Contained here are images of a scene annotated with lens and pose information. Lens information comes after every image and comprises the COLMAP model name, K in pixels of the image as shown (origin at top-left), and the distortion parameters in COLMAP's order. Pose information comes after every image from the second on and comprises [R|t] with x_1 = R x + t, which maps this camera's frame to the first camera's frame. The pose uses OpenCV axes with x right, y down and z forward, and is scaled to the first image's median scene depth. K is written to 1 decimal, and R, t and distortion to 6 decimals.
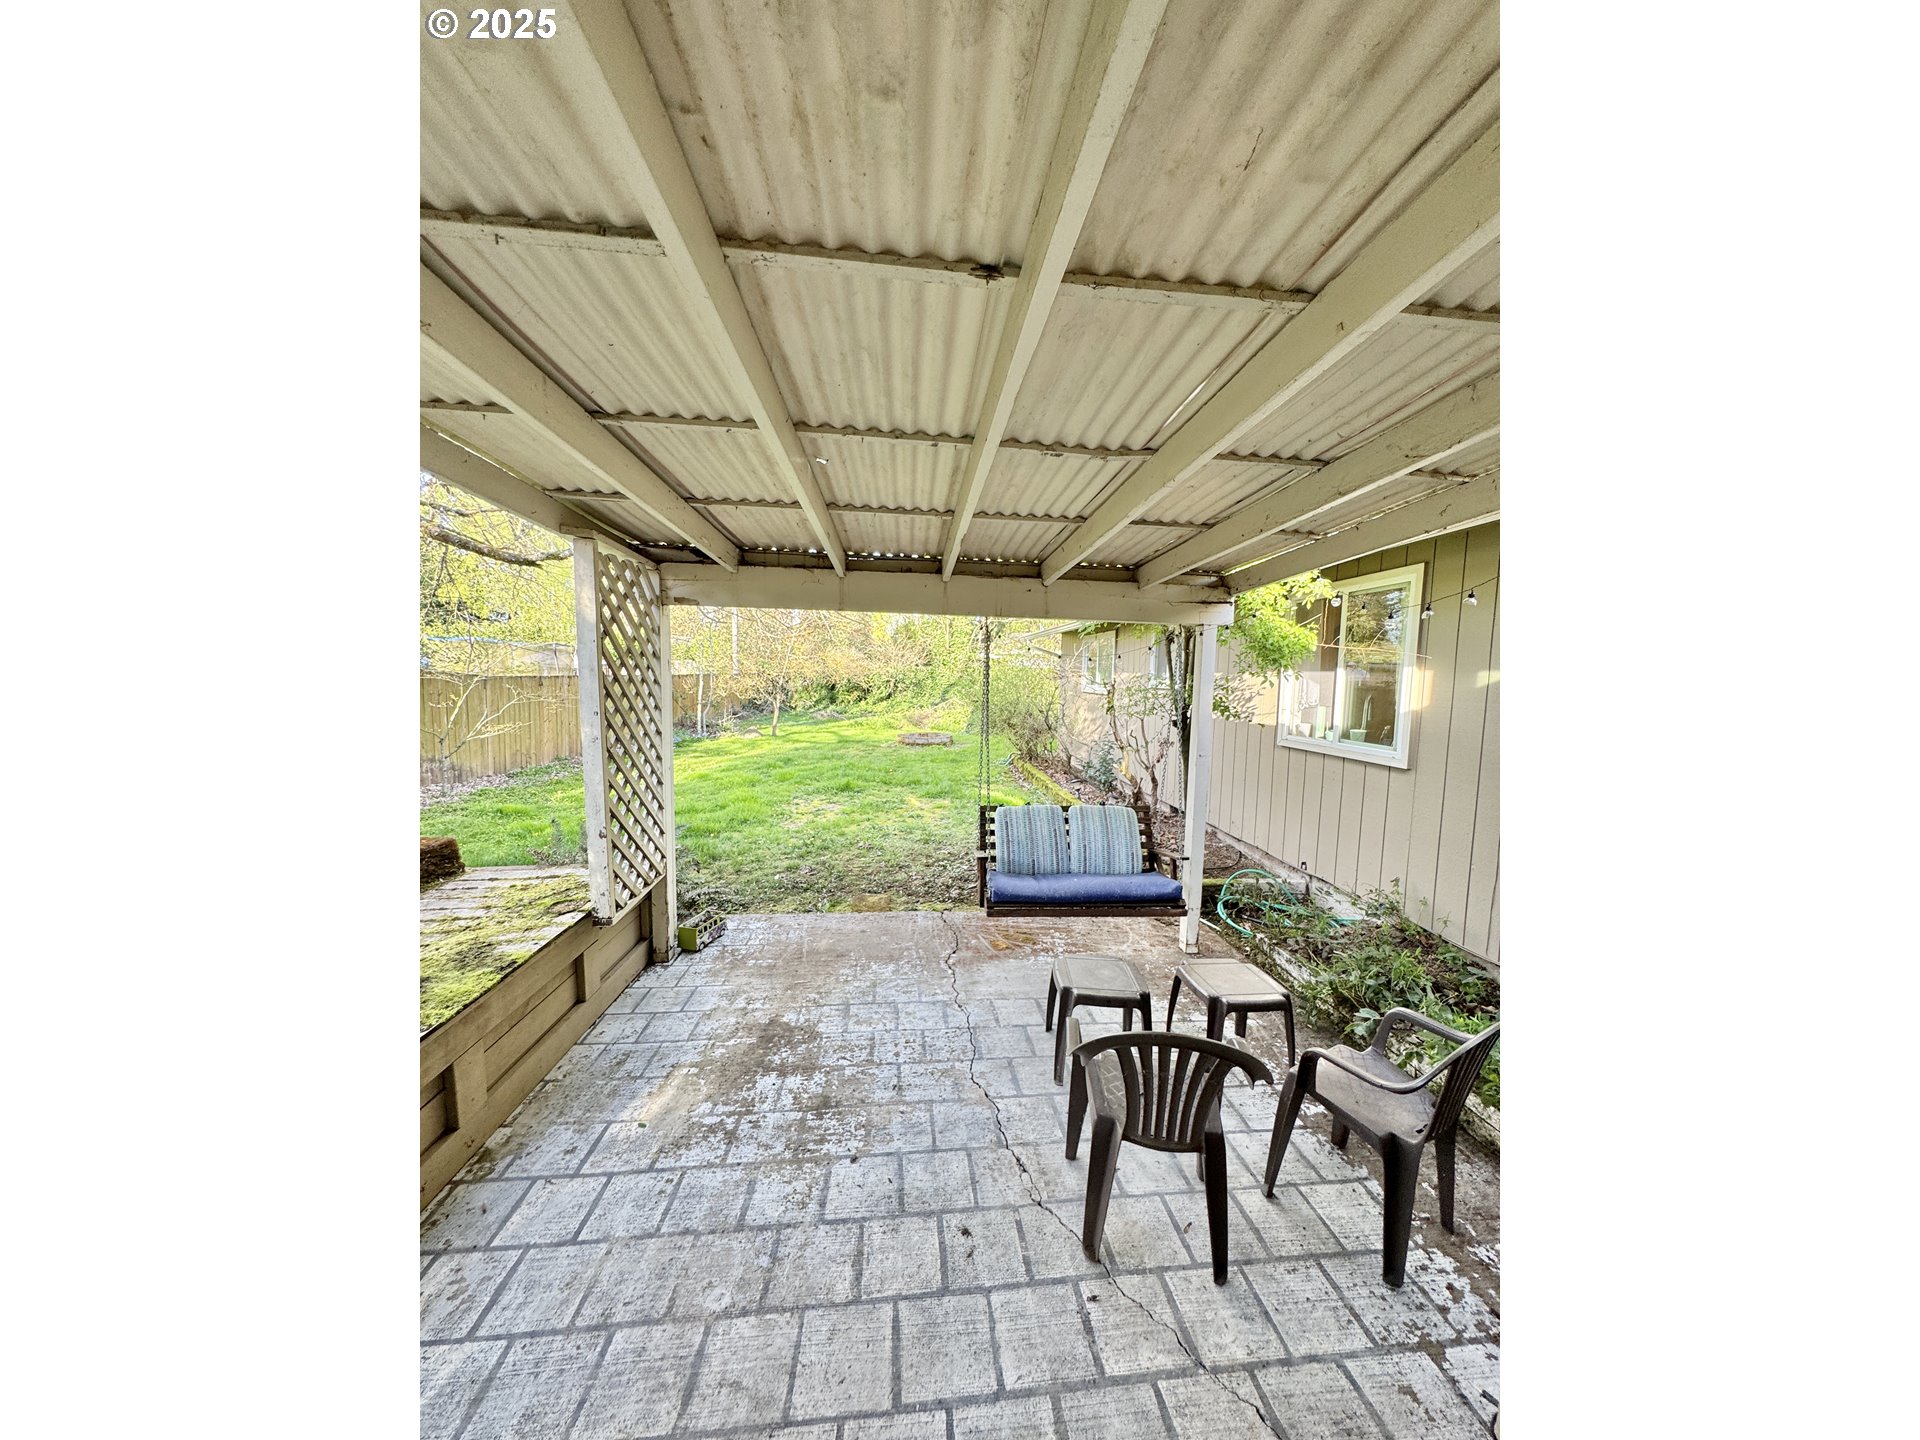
lens RADIAL K [[577.8, 0, 956.8], [0, 577.8, 721.4], [0, 0, 1]] dist [-0.002083, -0.000063]
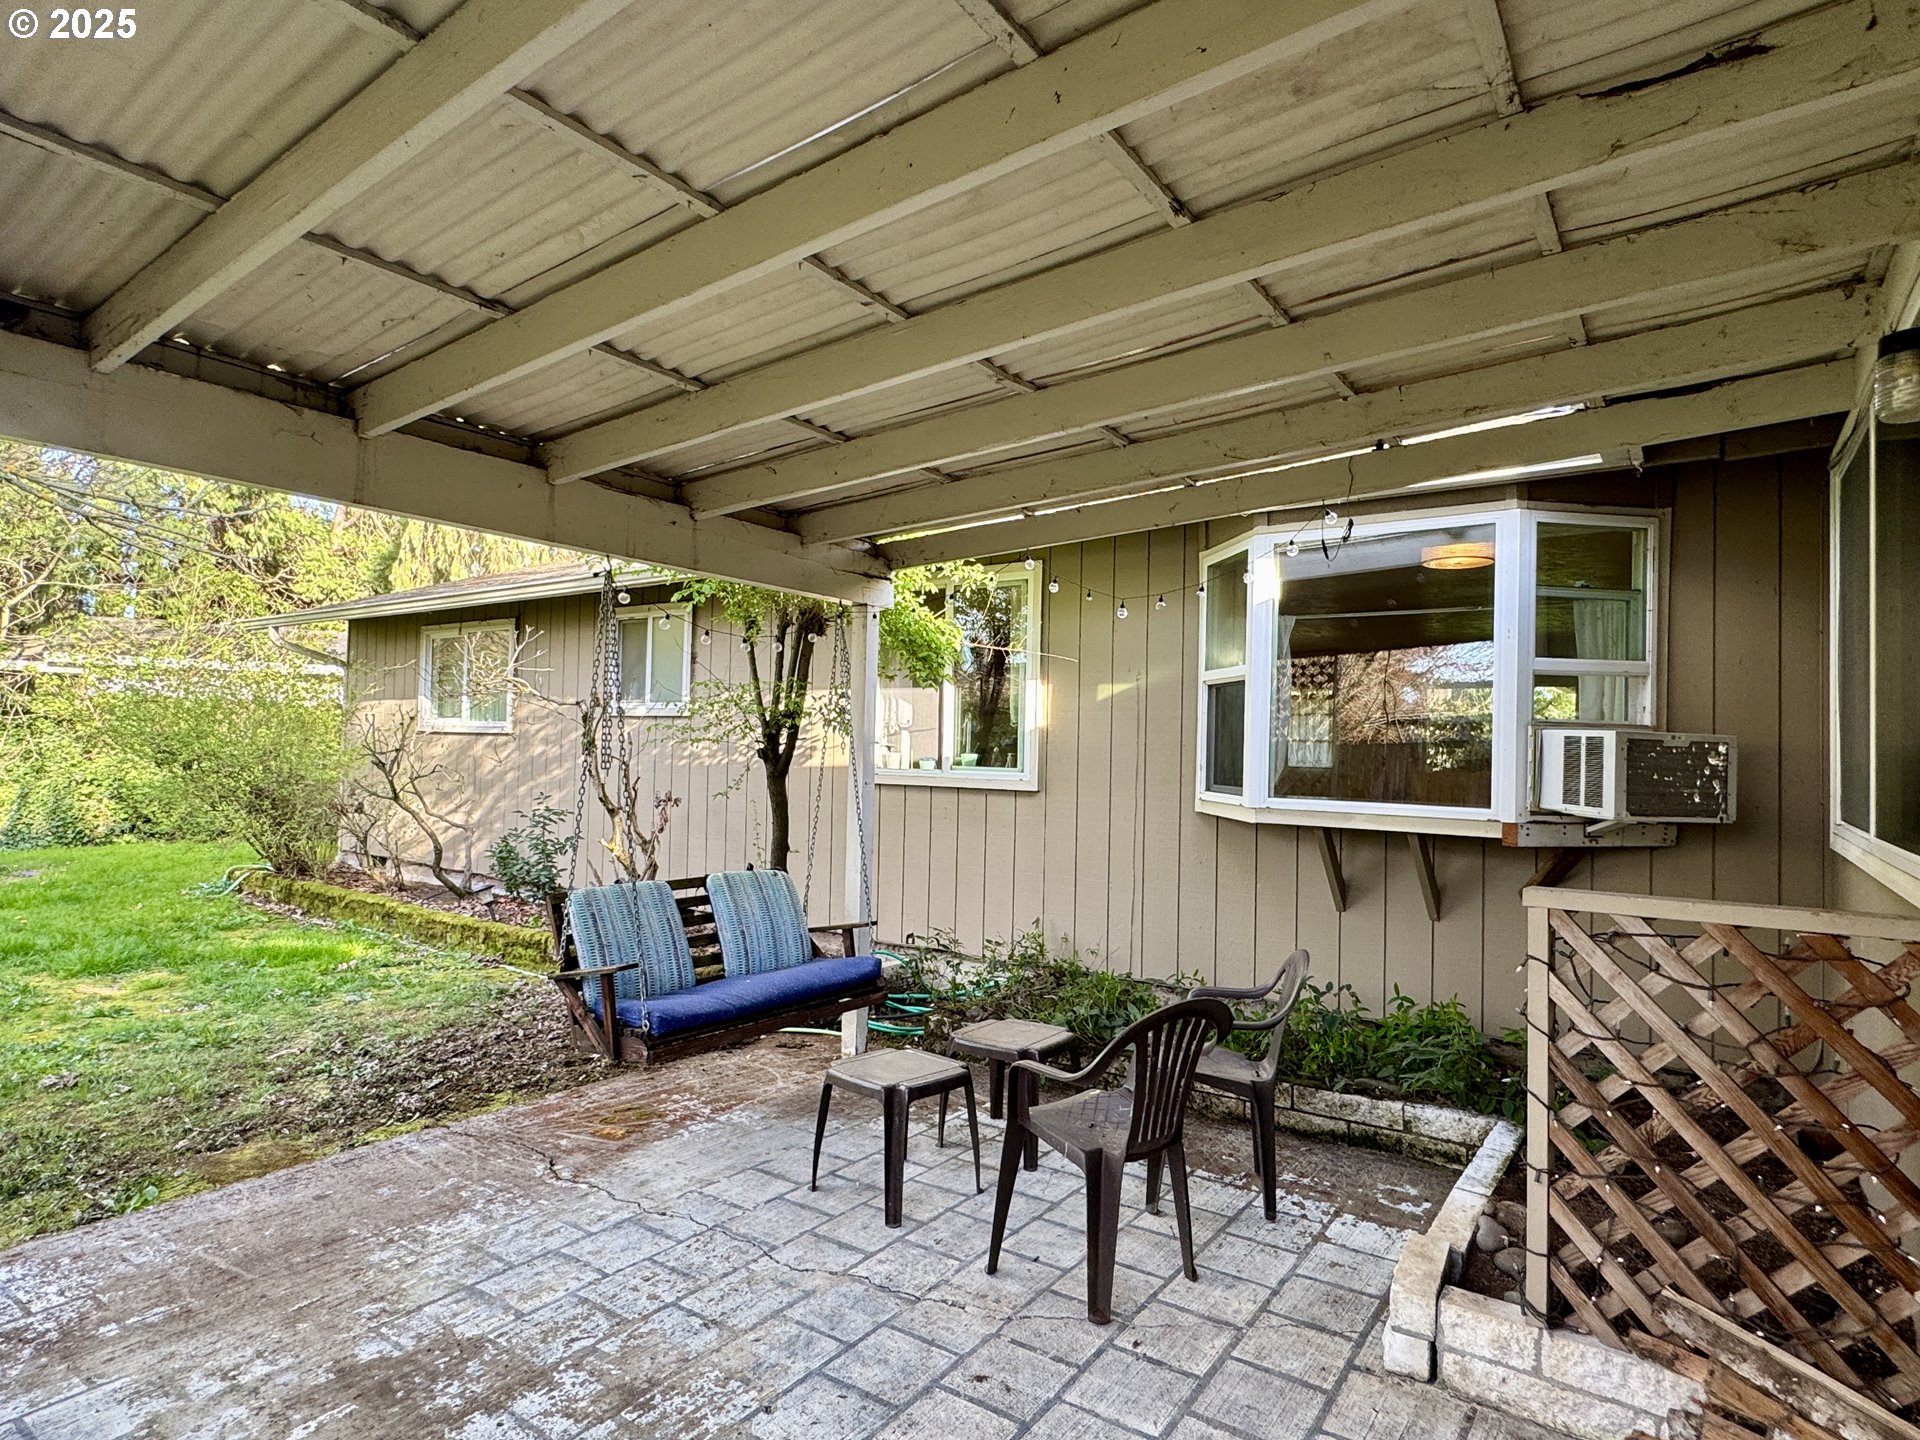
lens RADIAL K [[1039.6, 0, 959.7], [0, 1039.6, 724.0], [0, 0, 1]] dist [-0.003433, 0.000320]
pose [[0.656048, 0.010563, 0.754645, -0.423370], [0.054217, 0.996659, -0.061083, 0.061713], [-0.752769, 0.080988, 0.653283, 0.043278]]
